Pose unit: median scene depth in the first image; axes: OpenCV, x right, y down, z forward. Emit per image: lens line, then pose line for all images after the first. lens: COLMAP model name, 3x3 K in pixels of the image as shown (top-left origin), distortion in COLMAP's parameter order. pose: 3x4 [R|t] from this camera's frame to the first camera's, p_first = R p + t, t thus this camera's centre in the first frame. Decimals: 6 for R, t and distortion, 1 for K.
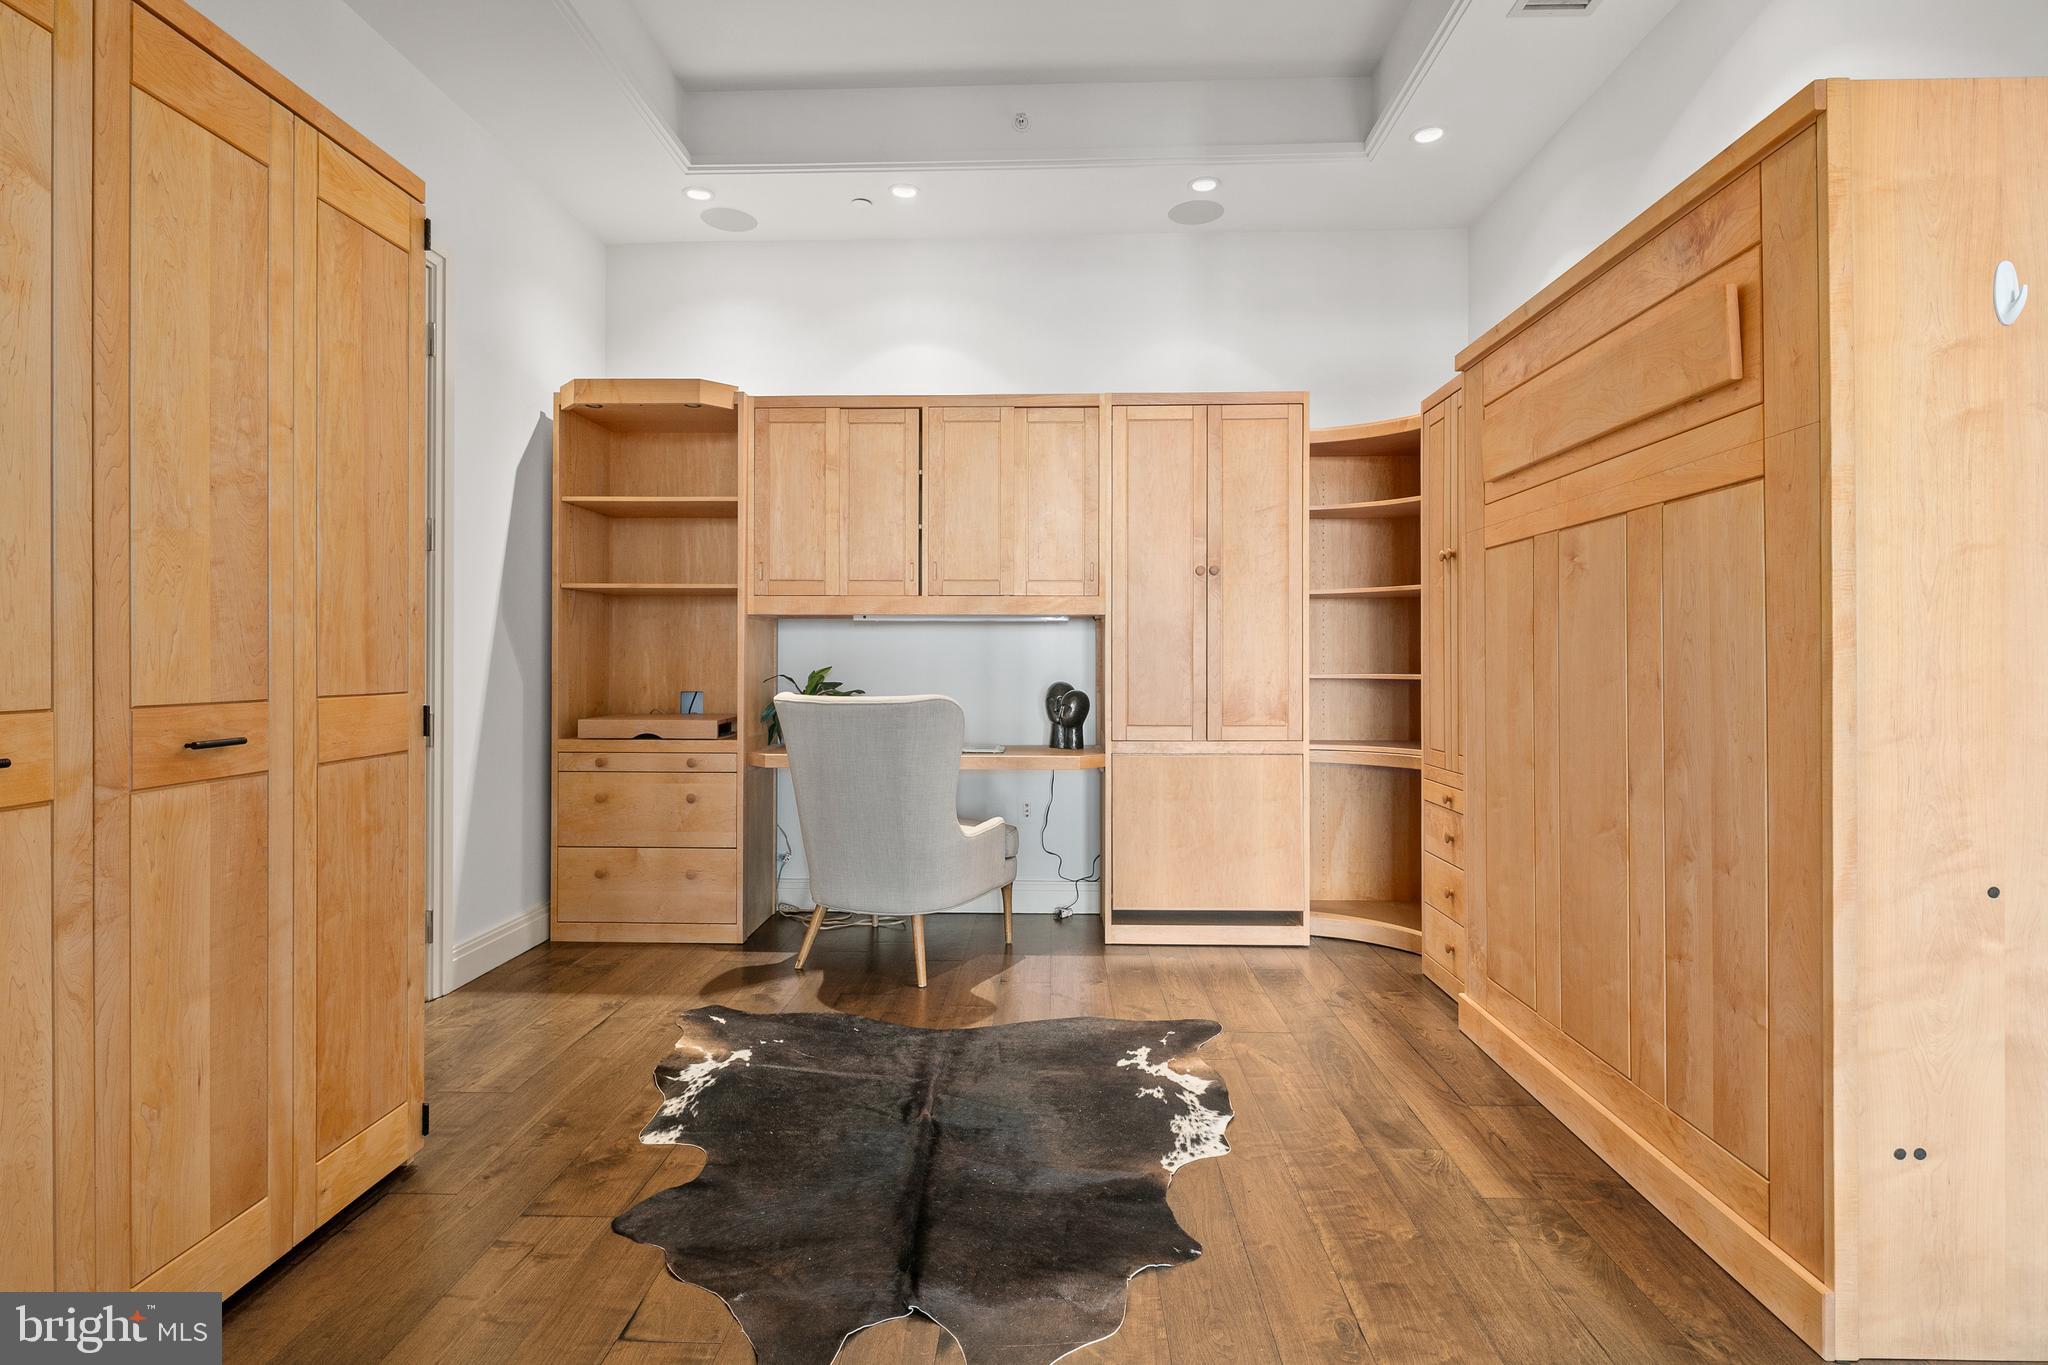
lens RADIAL K [[1006.1, 0, 1019.5], [0, 1006.1, 665.6], [0, 0, 1]] dist [0.001789, -0.002001]
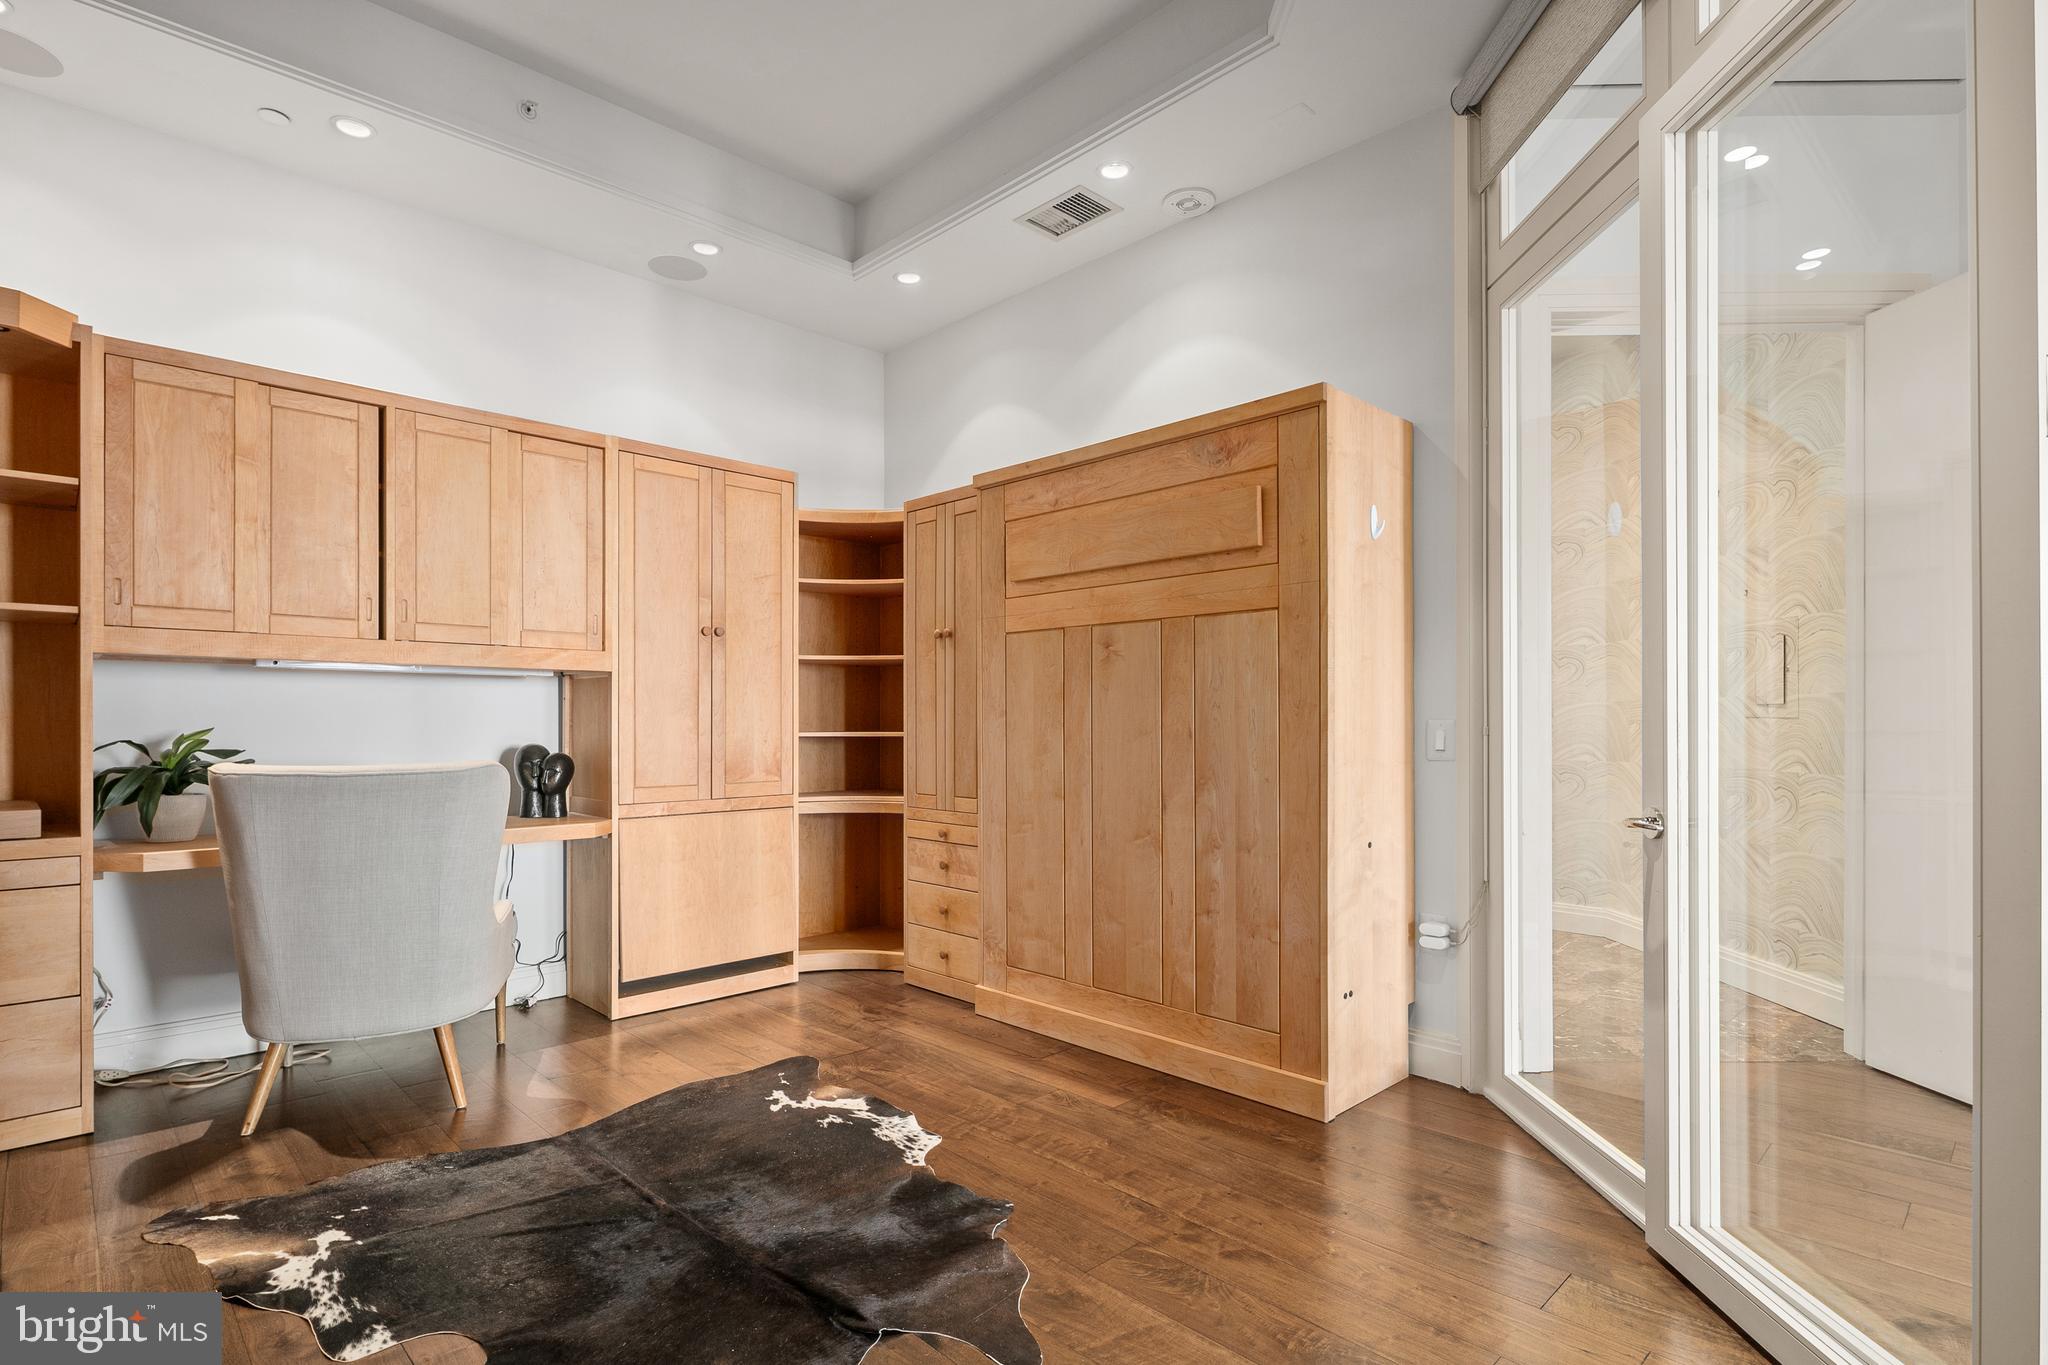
lens RADIAL K [[1007.2, 0, 1021.4], [0, 1007.2, 733.5], [0, 0, 1]] dist [0.002931, -0.000551]
pose [[0.695761, -0.008864, 0.718218, -0.358737], [0.003493, 0.999954, 0.008958, 0.000521], [-0.718264, -0.003724, 0.695760, 0.074604]]
